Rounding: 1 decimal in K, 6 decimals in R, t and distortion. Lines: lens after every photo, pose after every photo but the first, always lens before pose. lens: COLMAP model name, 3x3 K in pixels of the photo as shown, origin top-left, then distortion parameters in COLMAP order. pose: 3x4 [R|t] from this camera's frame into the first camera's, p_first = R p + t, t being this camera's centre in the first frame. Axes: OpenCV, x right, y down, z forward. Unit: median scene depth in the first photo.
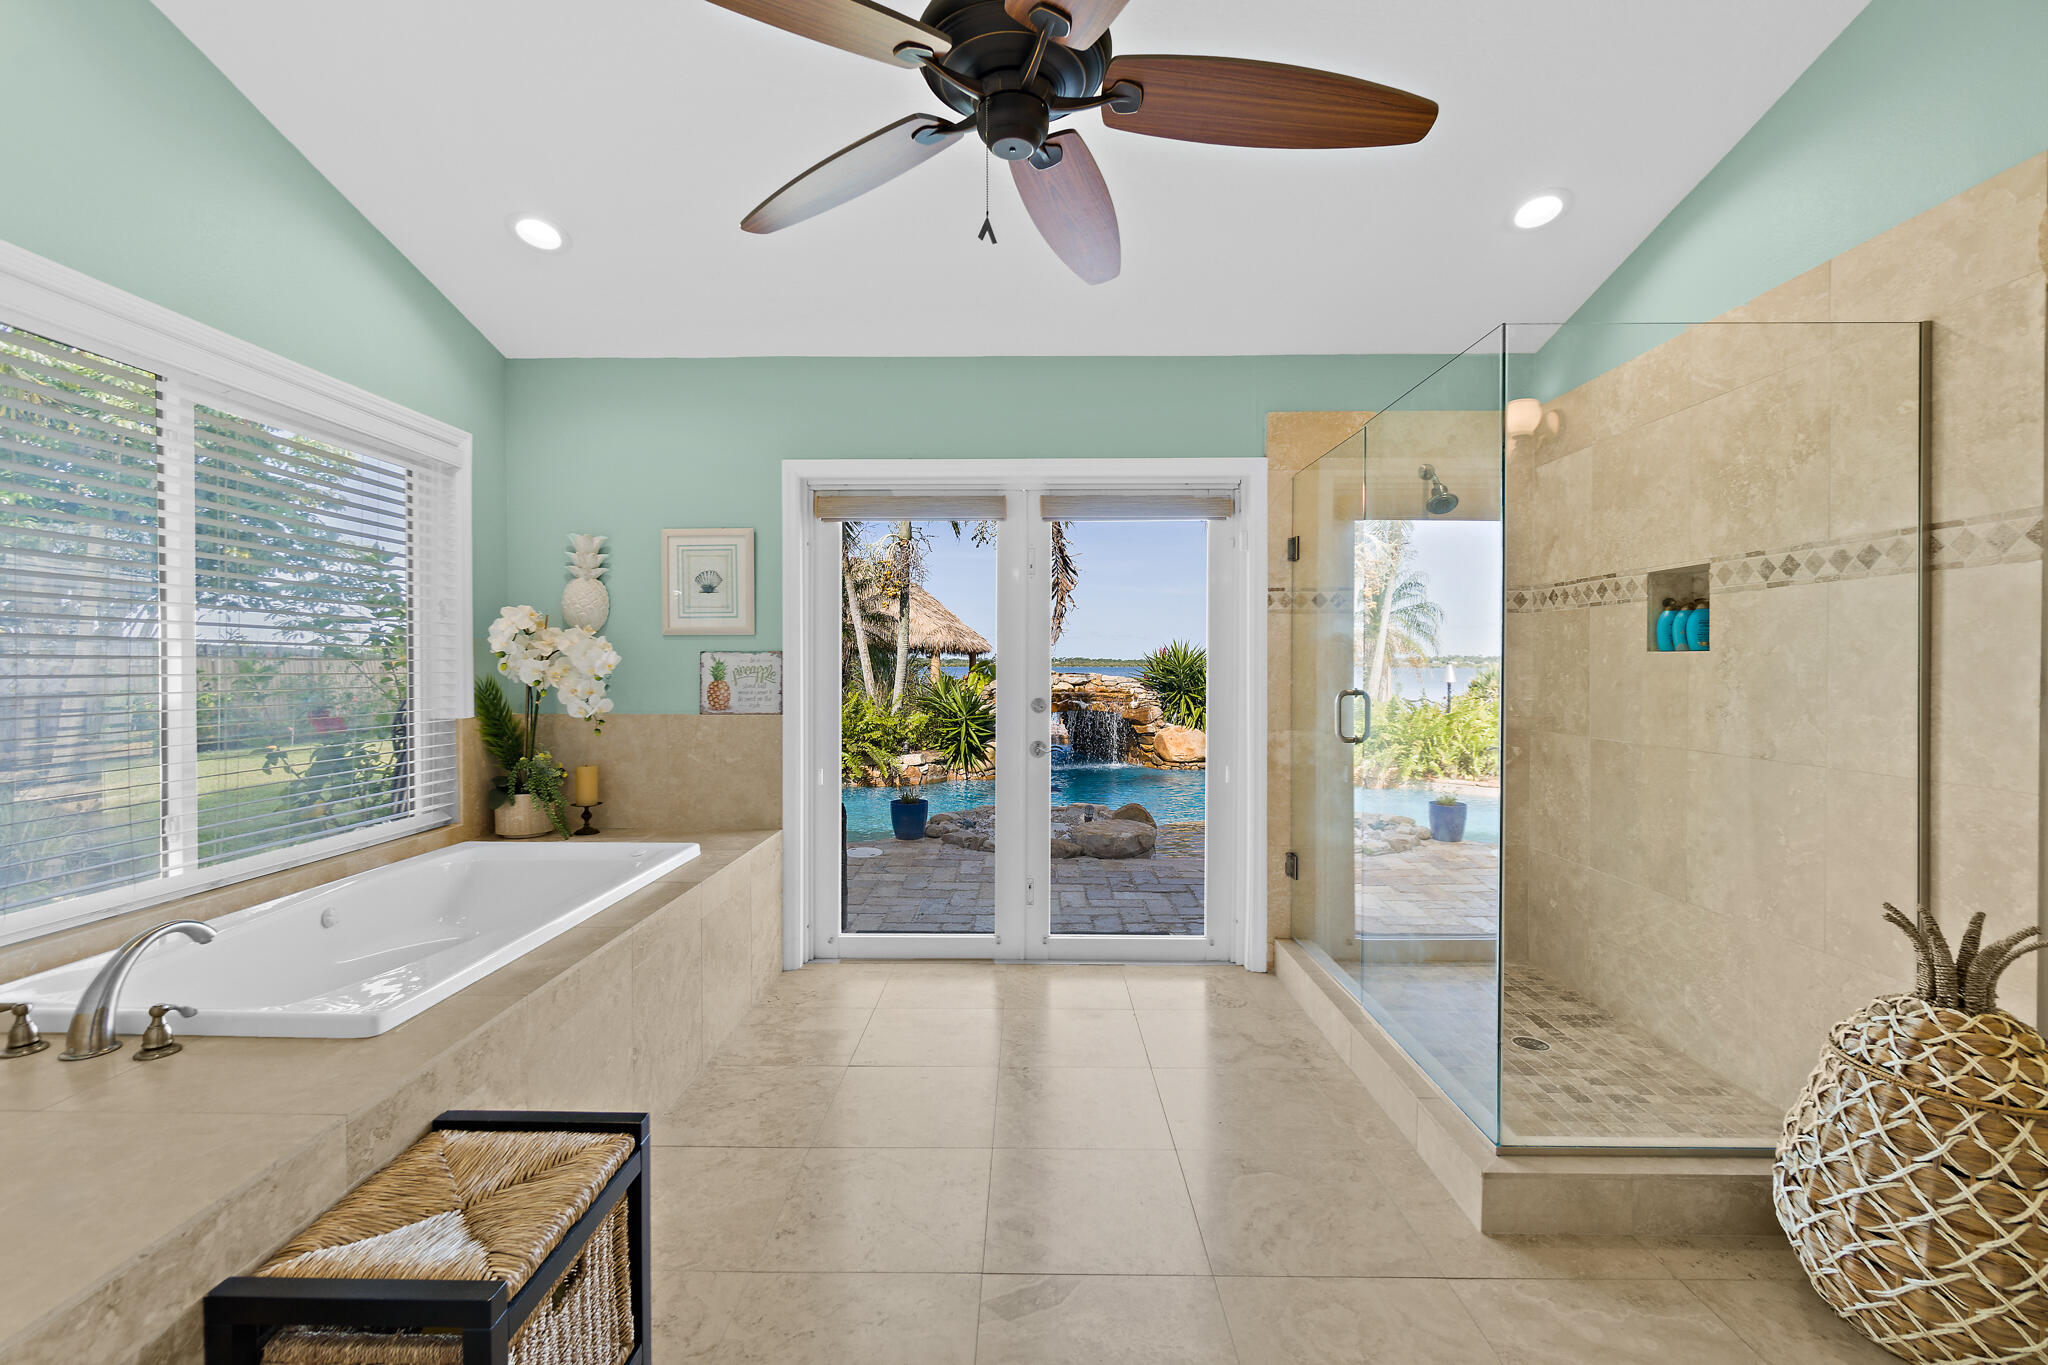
lens RADIAL K [[873.2, 0, 1024.5], [0, 873.2, 675.9], [0, 0, 1]] dist [-0.007362, 0.001886]
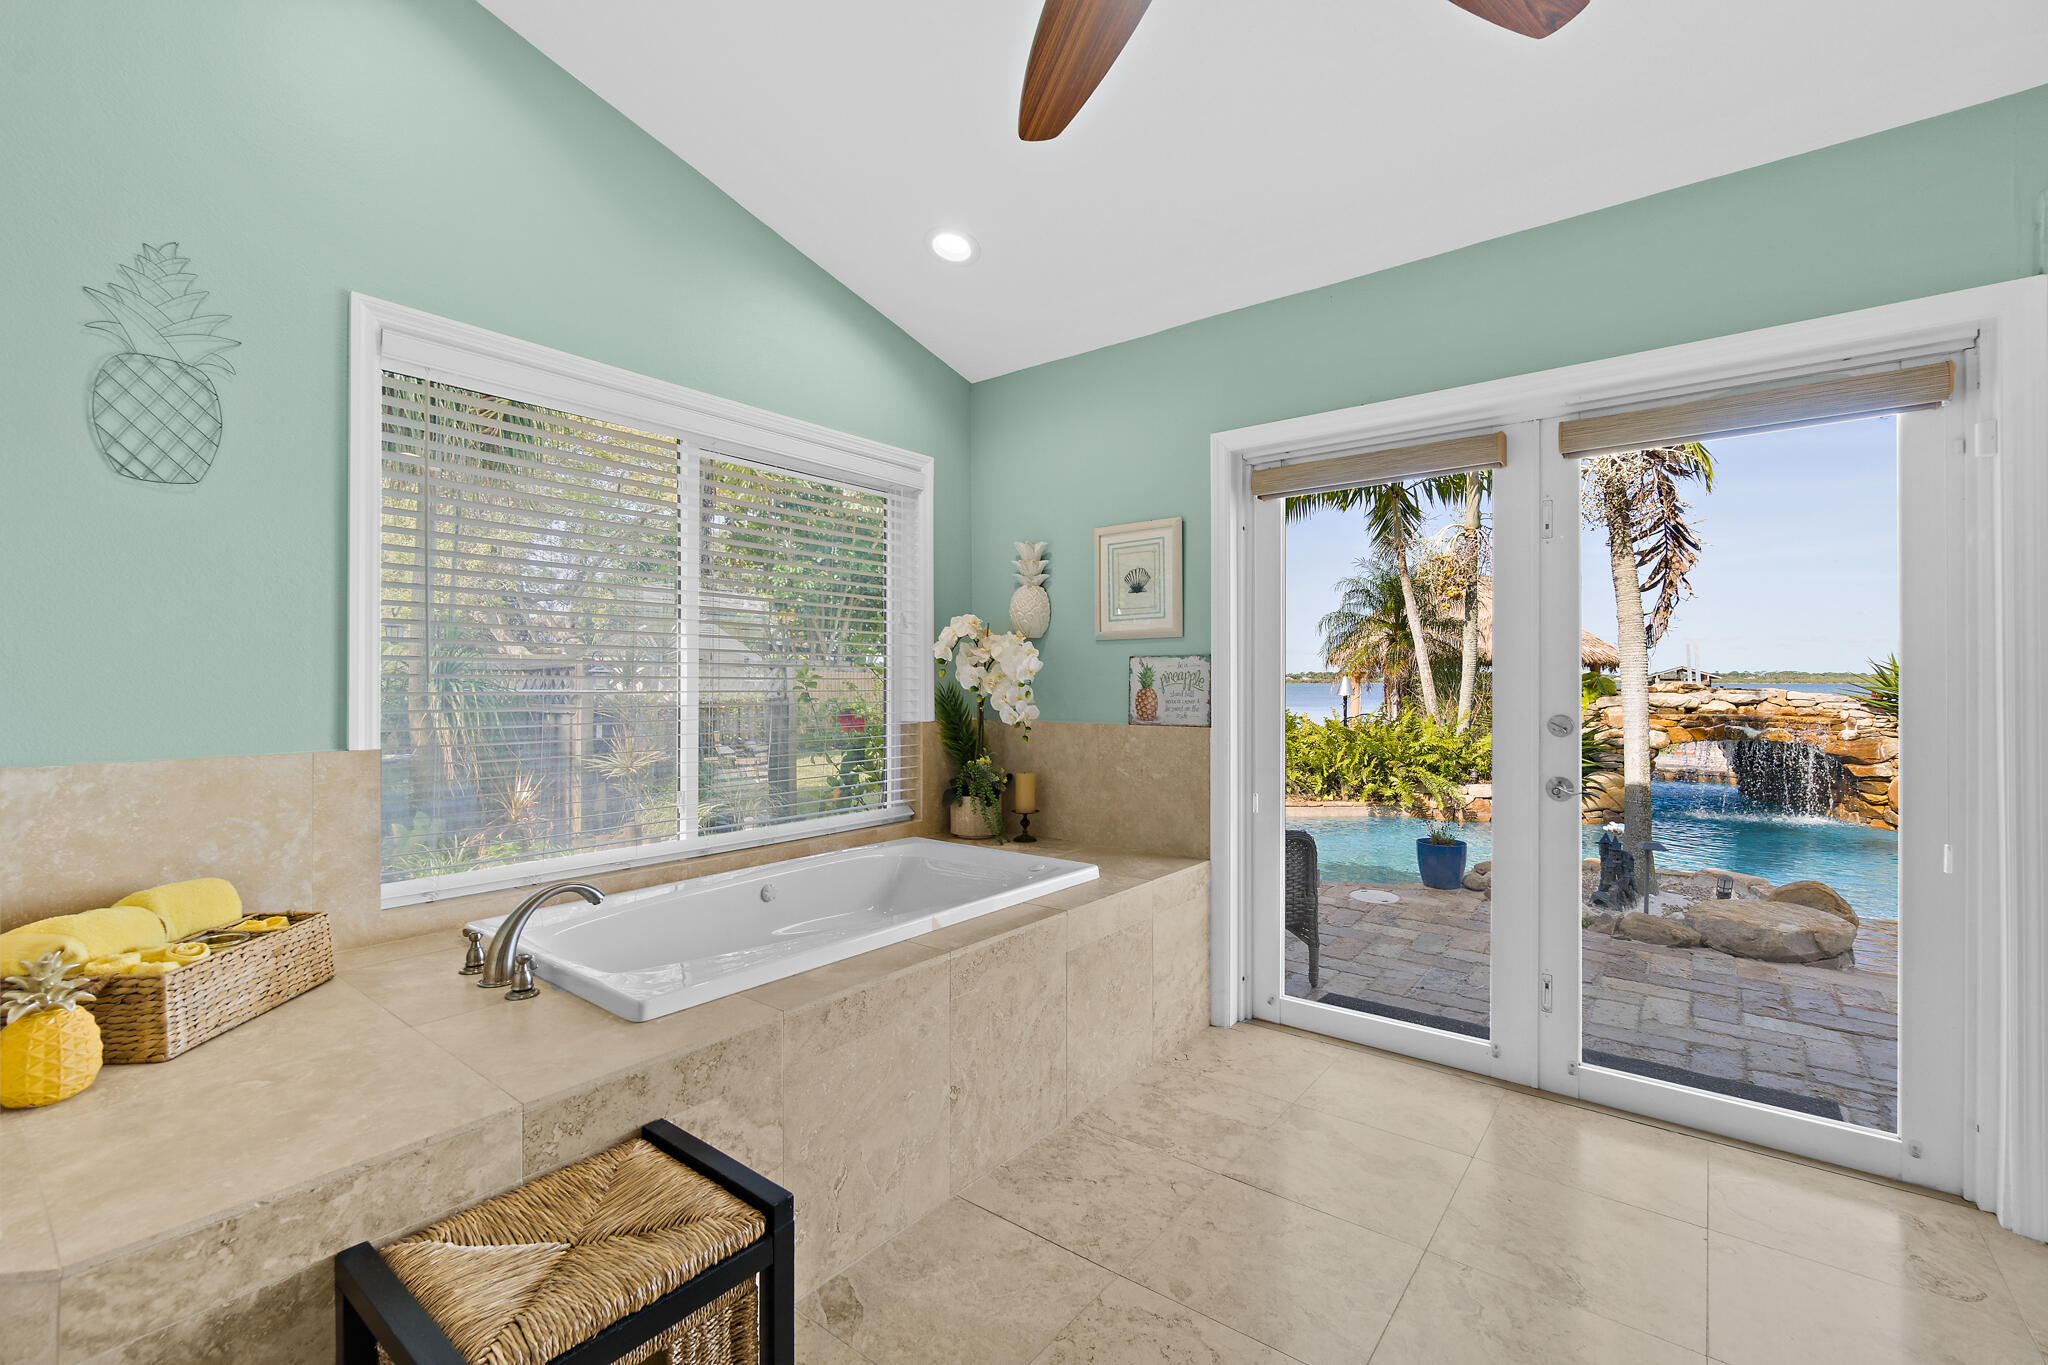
lens RADIAL K [[873.2, 0, 1035.7], [0, 873.2, 678.8], [0, 0, 1]] dist [-0.007362, 0.001886]
pose [[0.792636, -0.003970, -0.609682, 0.121597], [-0.006142, 0.999876, -0.014496, 0.010372], [0.609664, 0.015235, 0.792514, 0.224353]]
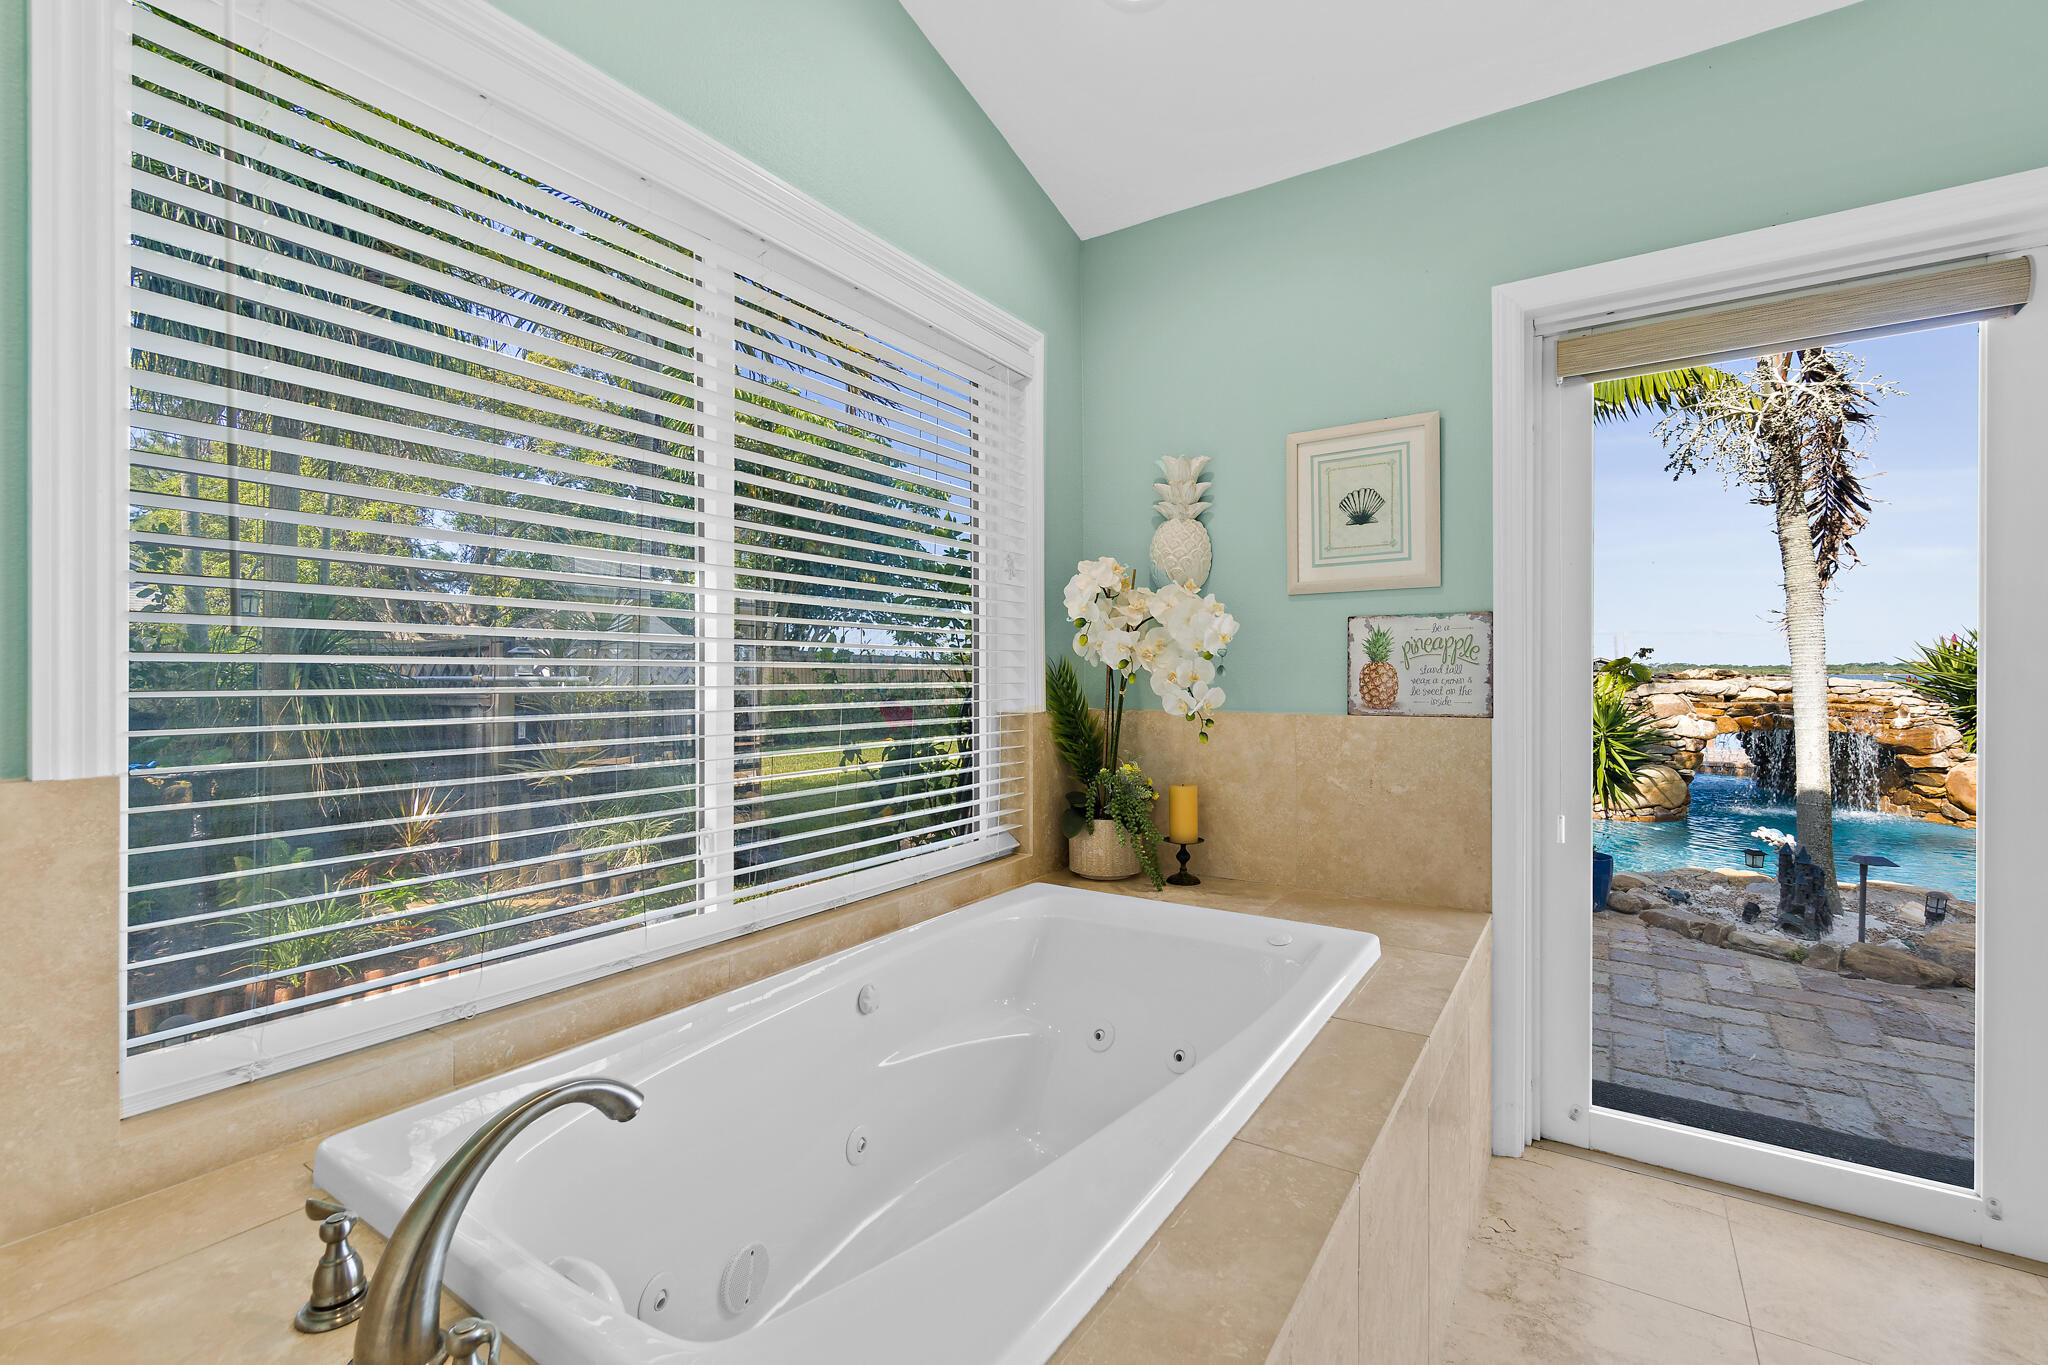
lens RADIAL K [[873.2, 0, 1021.8], [0, 873.2, 676.6], [0, 0, 1]] dist [-0.007362, 0.001886]
pose [[0.838242, -0.002394, -0.545294, -0.240489], [-0.003487, 0.999946, -0.009750, 0.024687], [0.545288, 0.010074, 0.838188, 0.360287]]
